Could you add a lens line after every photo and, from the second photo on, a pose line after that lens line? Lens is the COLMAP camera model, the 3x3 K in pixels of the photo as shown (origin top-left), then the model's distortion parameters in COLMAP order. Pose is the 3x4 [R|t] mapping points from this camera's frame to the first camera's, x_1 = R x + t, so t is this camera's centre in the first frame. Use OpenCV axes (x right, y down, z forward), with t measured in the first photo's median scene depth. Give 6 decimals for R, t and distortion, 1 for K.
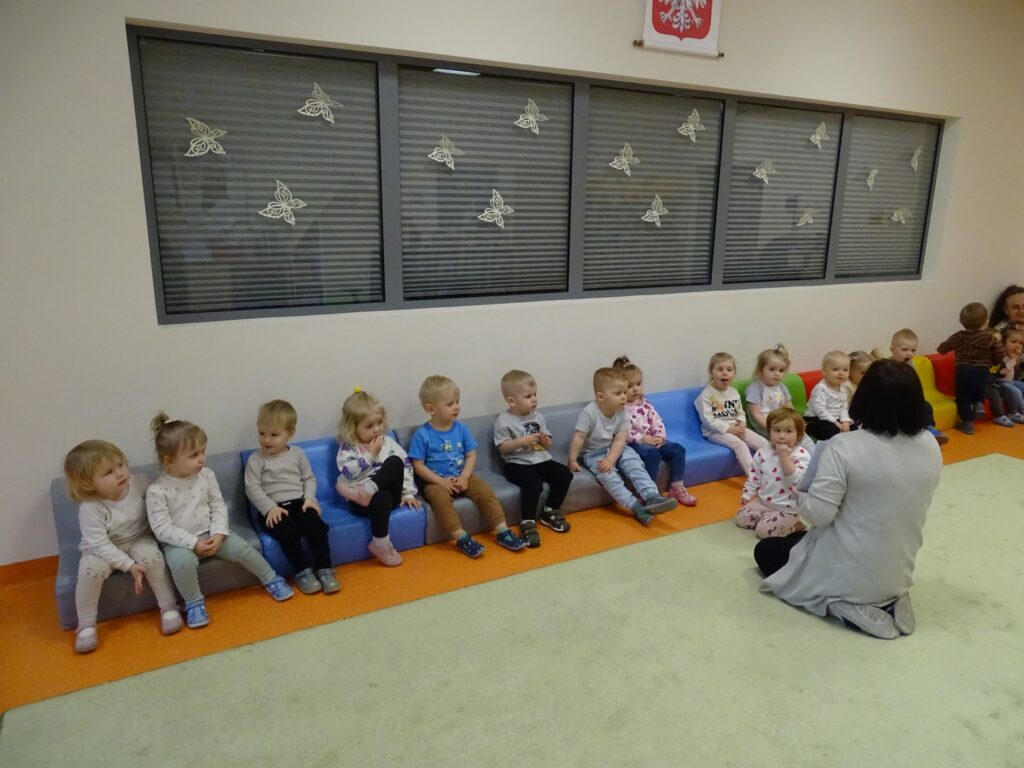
lens RADIAL K [[724.3, 0, 512.0], [0, 724.3, 384.0], [0, 0, 1]] dist [0.001109, -0.001635]
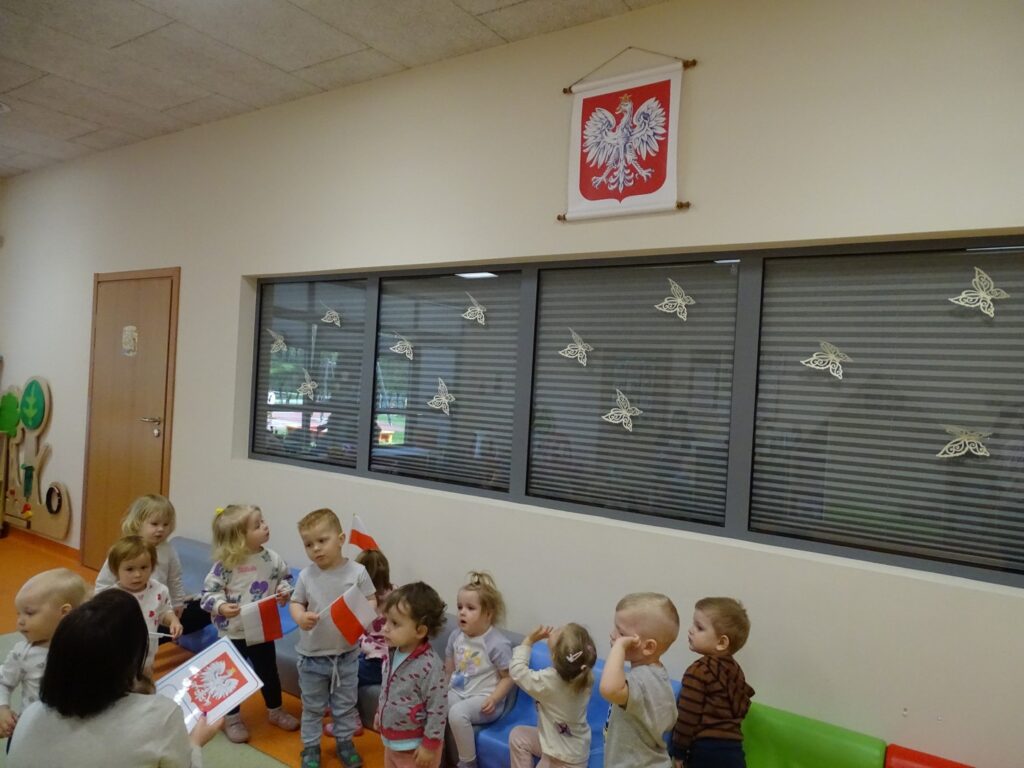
lens RADIAL K [[724.3, 0, 512.0], [0, 724.3, 384.0], [0, 0, 1]] dist [0.001109, -0.001635]
pose [[0.453278, 0.015531, -0.891234, 0.895218], [-0.256051, 0.959977, -0.113497, -0.161133], [0.853802, 0.279647, 0.439113, 0.605888]]
